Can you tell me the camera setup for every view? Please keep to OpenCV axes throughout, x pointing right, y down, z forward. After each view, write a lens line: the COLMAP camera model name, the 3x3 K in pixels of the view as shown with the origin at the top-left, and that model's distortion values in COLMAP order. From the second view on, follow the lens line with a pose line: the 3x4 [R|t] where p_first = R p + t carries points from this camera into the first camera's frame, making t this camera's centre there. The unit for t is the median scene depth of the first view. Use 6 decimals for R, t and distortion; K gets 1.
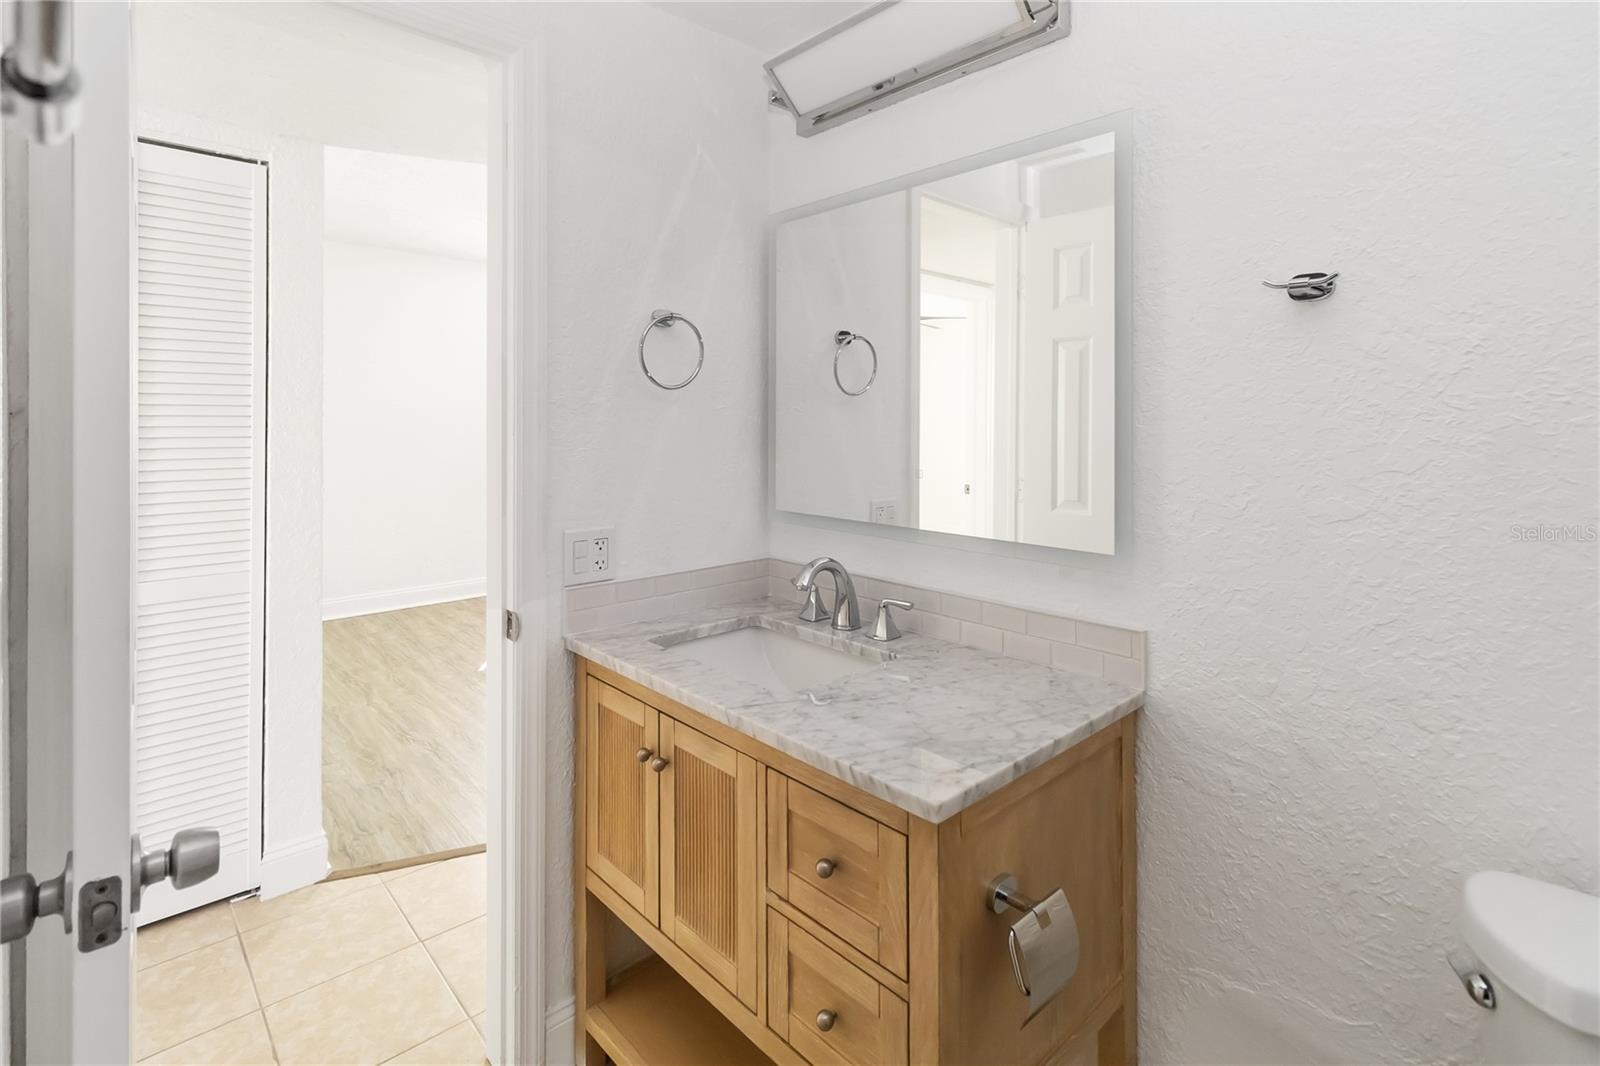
lens RADIAL K [[730.6, 0, 792.5], [0, 730.6, 500.5], [0, 0, 1]] dist [0.003061, -0.000871]
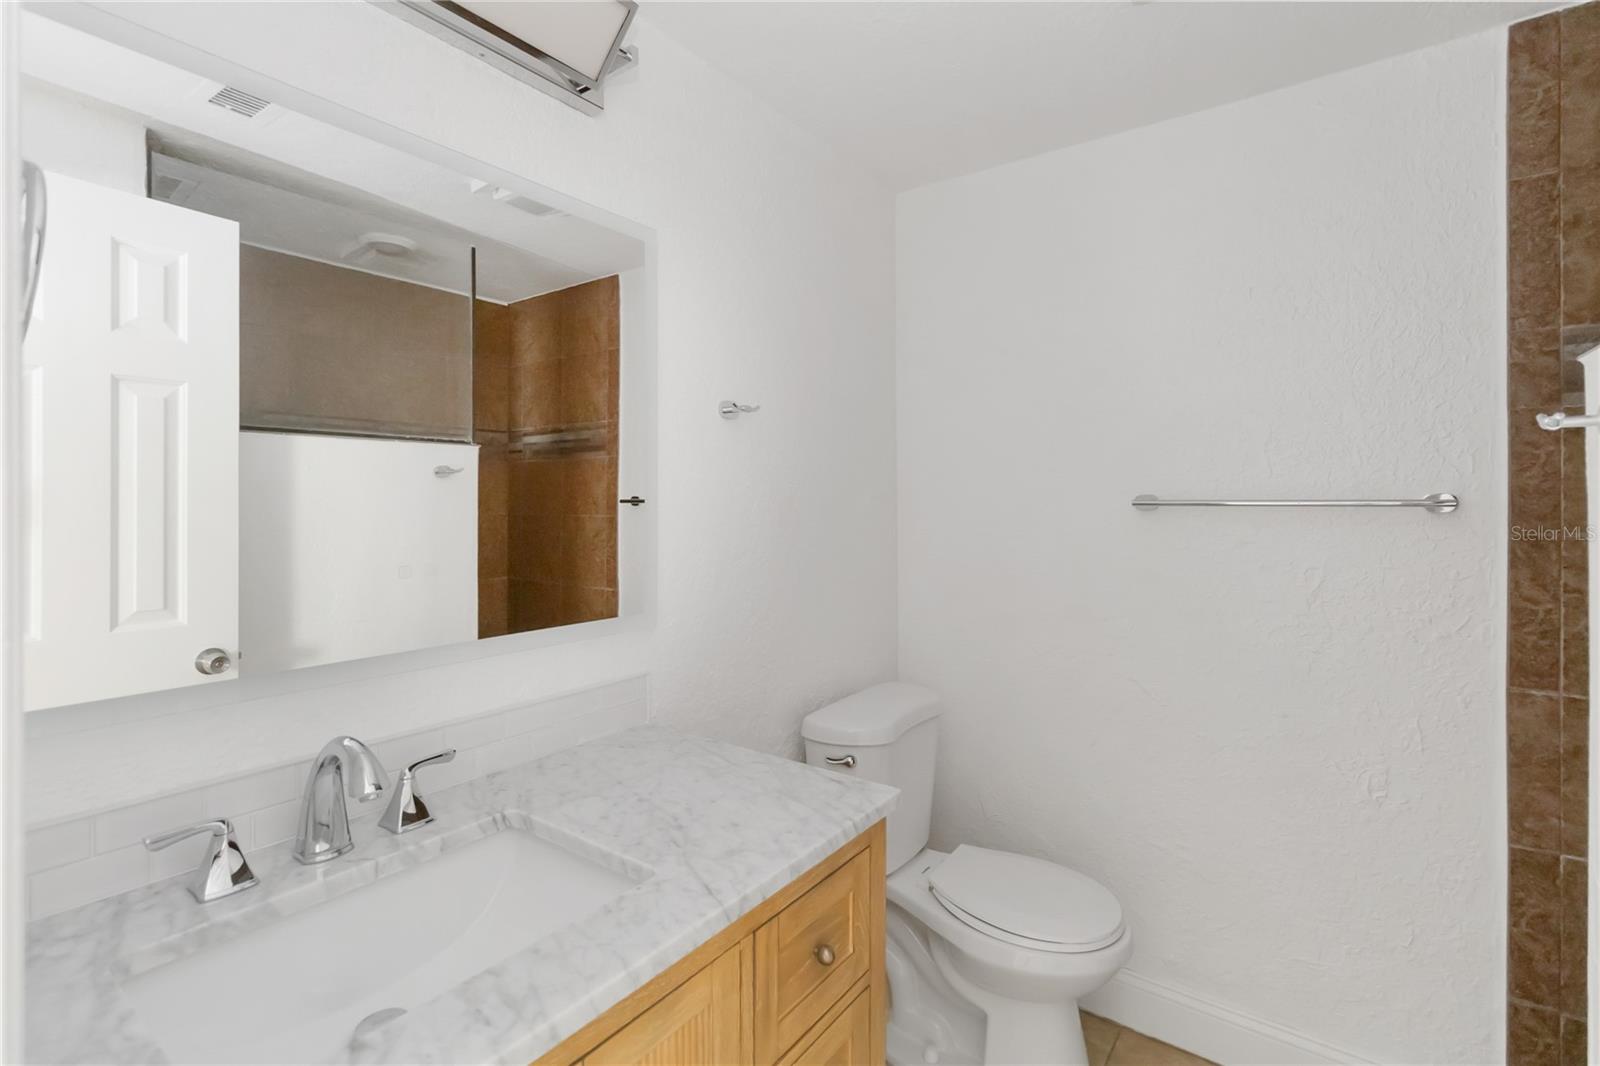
lens RADIAL K [[730.6, 0, 792.5], [0, 730.6, 500.5], [0, 0, 1]] dist [0.003061, -0.000871]
pose [[-0.165180, -0.016797, 0.986120, -0.870959], [0.095350, 0.994899, 0.032918, -0.146669], [-0.981643, 0.099464, -0.162736, 1.074450]]
